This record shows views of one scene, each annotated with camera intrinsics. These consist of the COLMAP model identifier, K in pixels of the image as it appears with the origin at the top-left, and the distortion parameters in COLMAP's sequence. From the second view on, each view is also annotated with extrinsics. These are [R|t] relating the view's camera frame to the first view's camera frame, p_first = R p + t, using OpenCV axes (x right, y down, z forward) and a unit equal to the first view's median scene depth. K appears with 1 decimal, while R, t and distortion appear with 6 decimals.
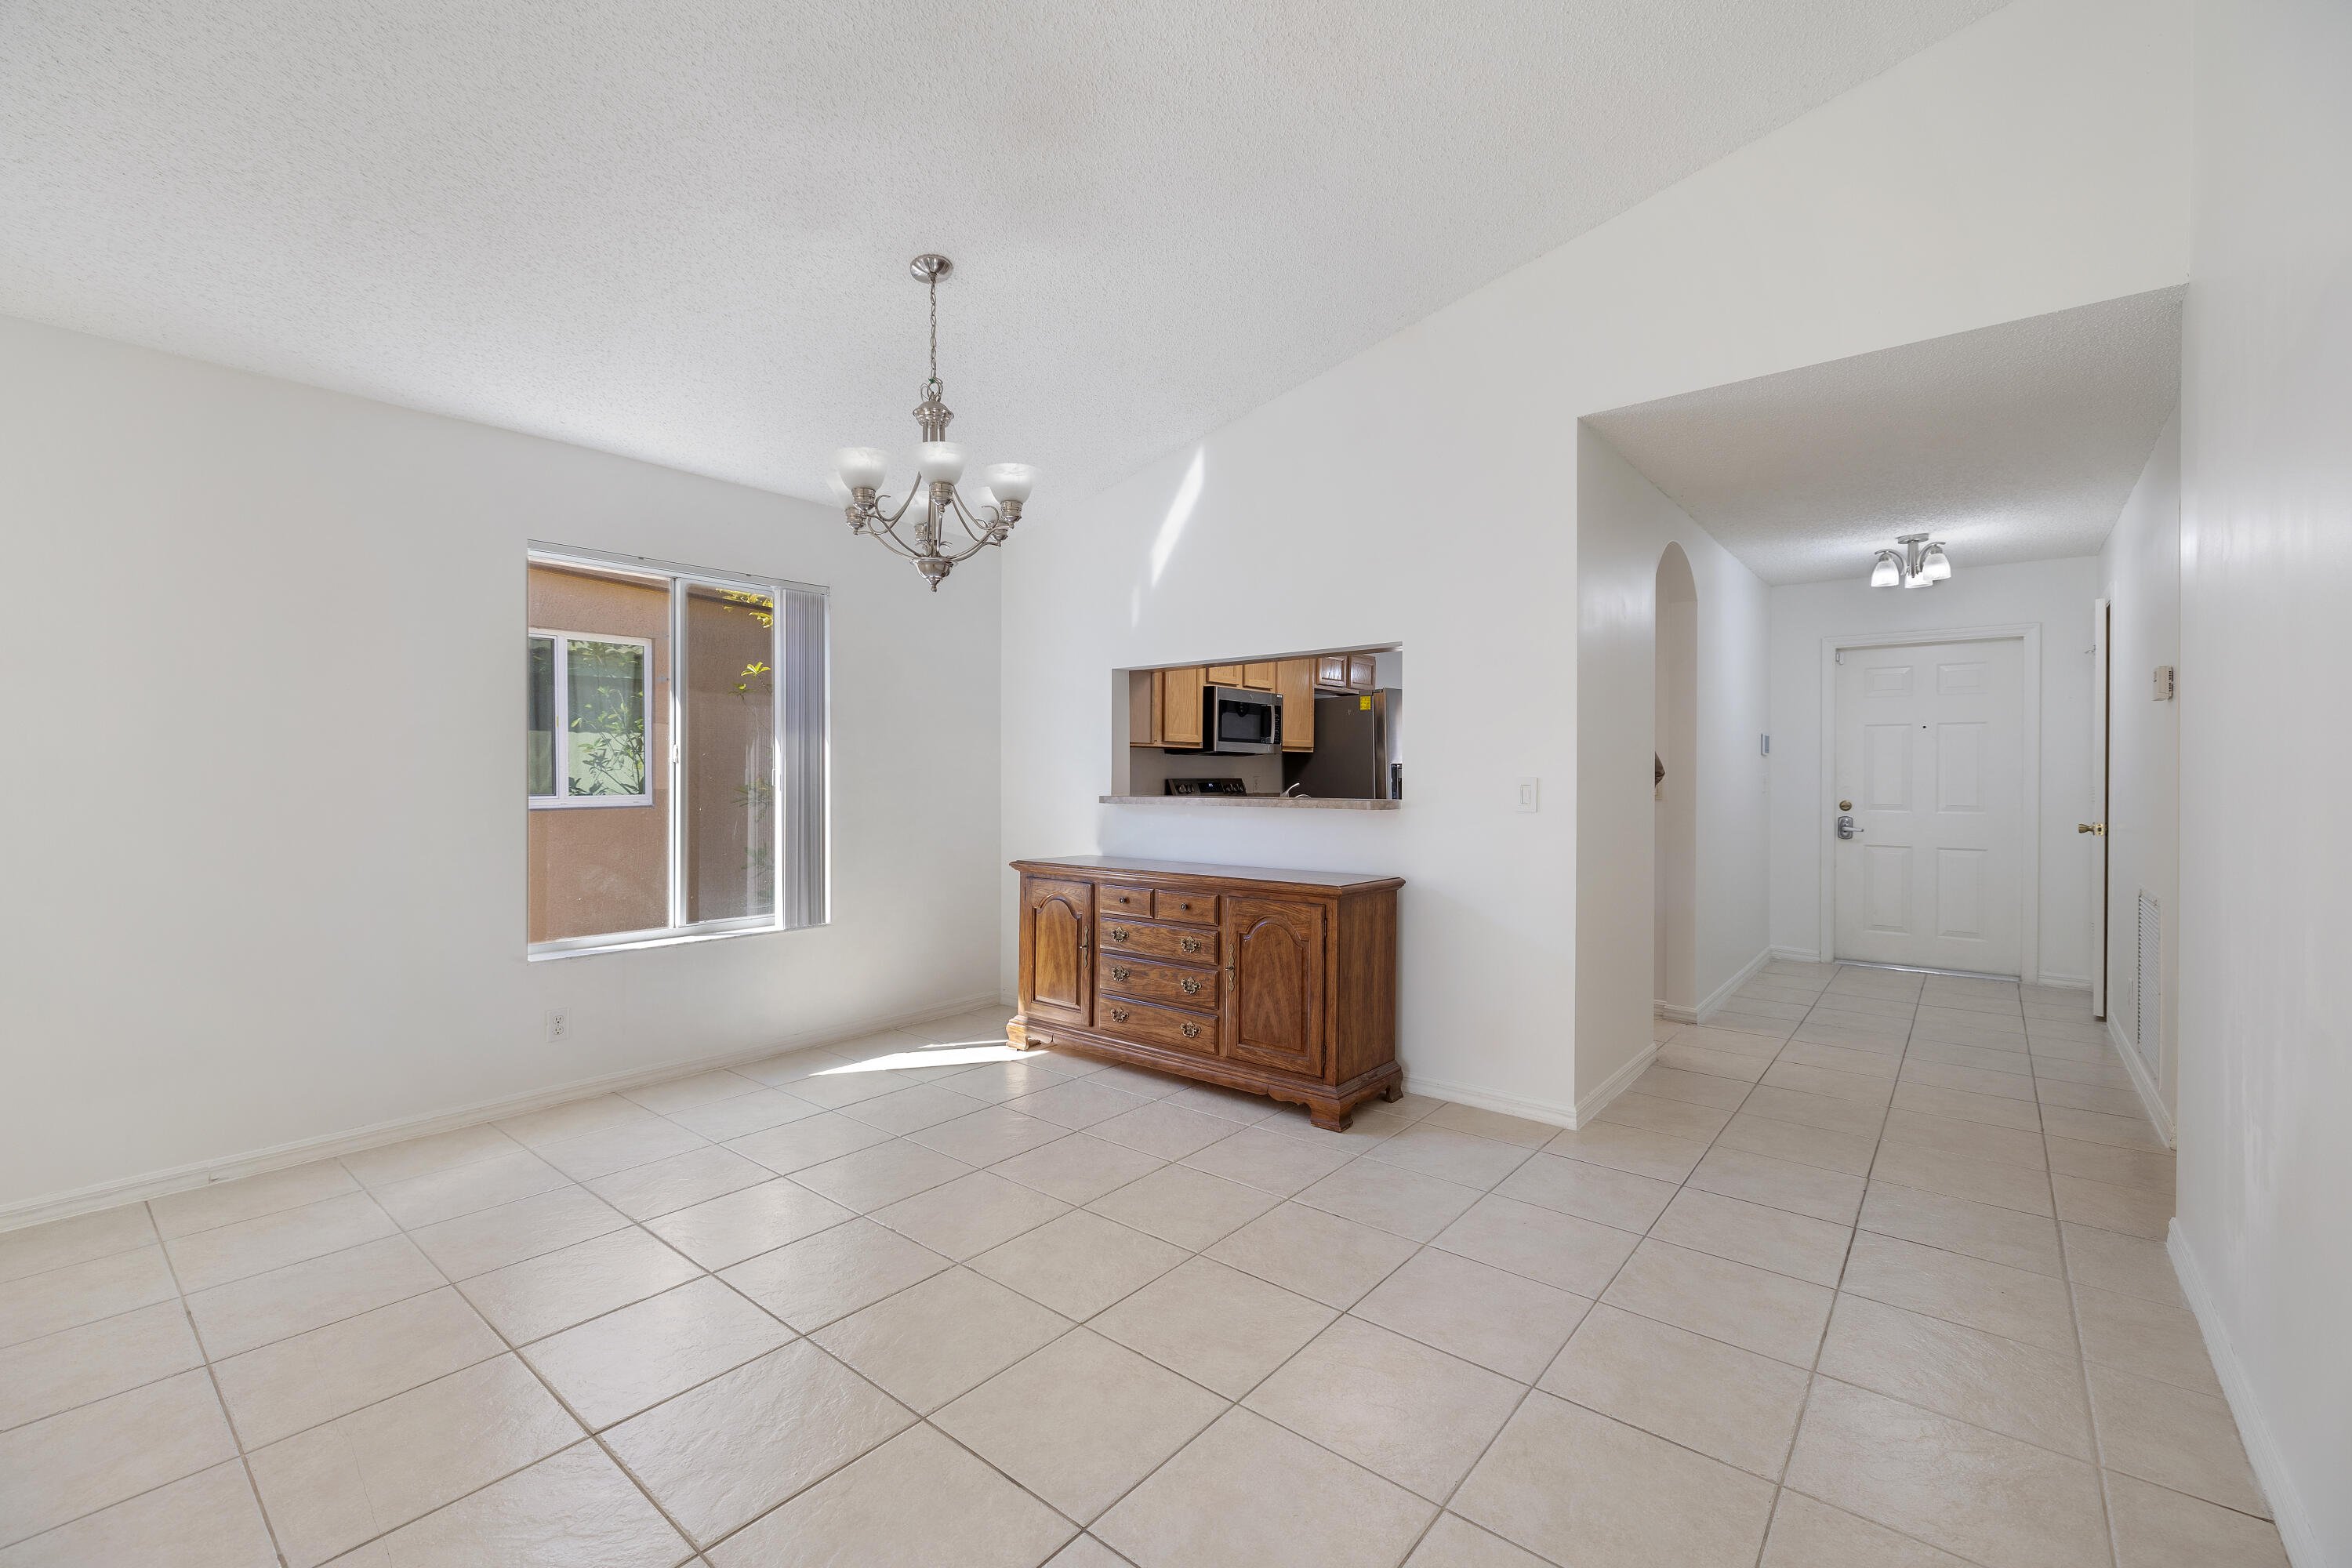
lens RADIAL K [[984.9, 0, 1152.3], [0, 984.9, 784.4], [0, 0, 1]] dist [-0.000801, -0.000338]
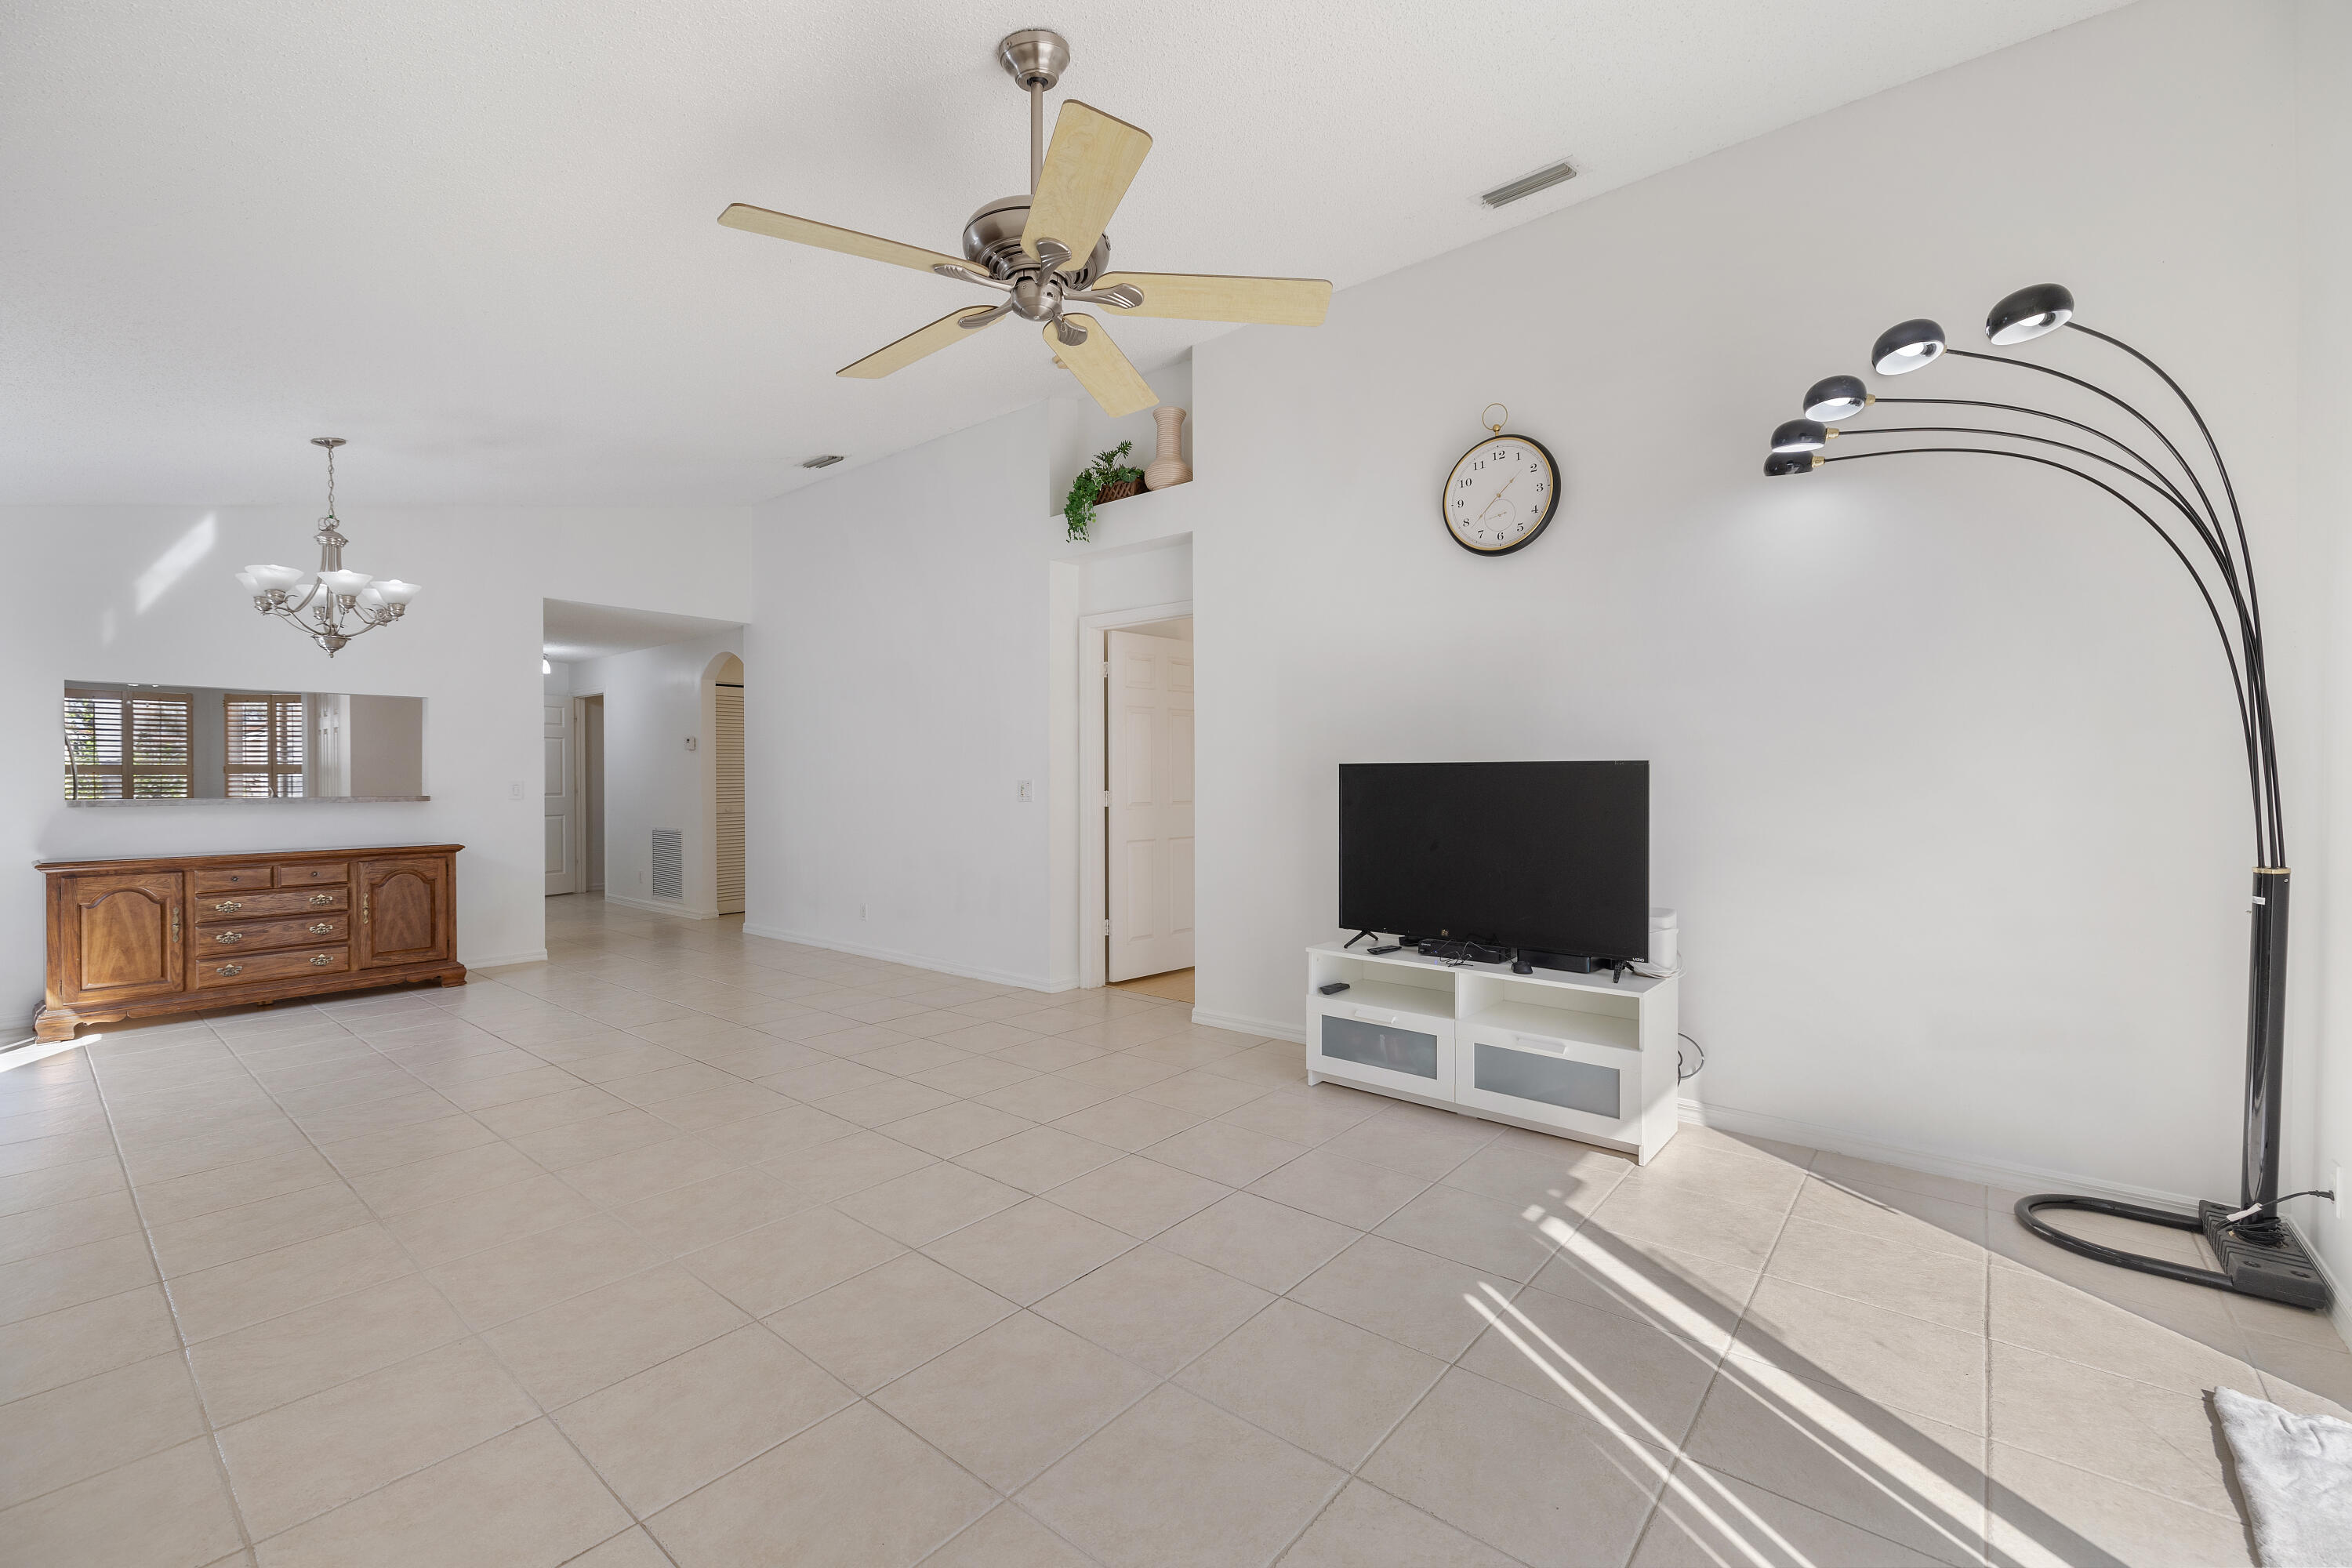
lens RADIAL K [[984.9, 0, 1164.7], [0, 984.9, 784.8], [0, 0, 1]] dist [-0.000801, -0.000338]
pose [[-0.005726, -0.006934, 0.999960, -1.330118], [0.012135, 0.999902, 0.007003, 0.002569], [-0.999910, 0.012174, -0.005641, -0.195246]]
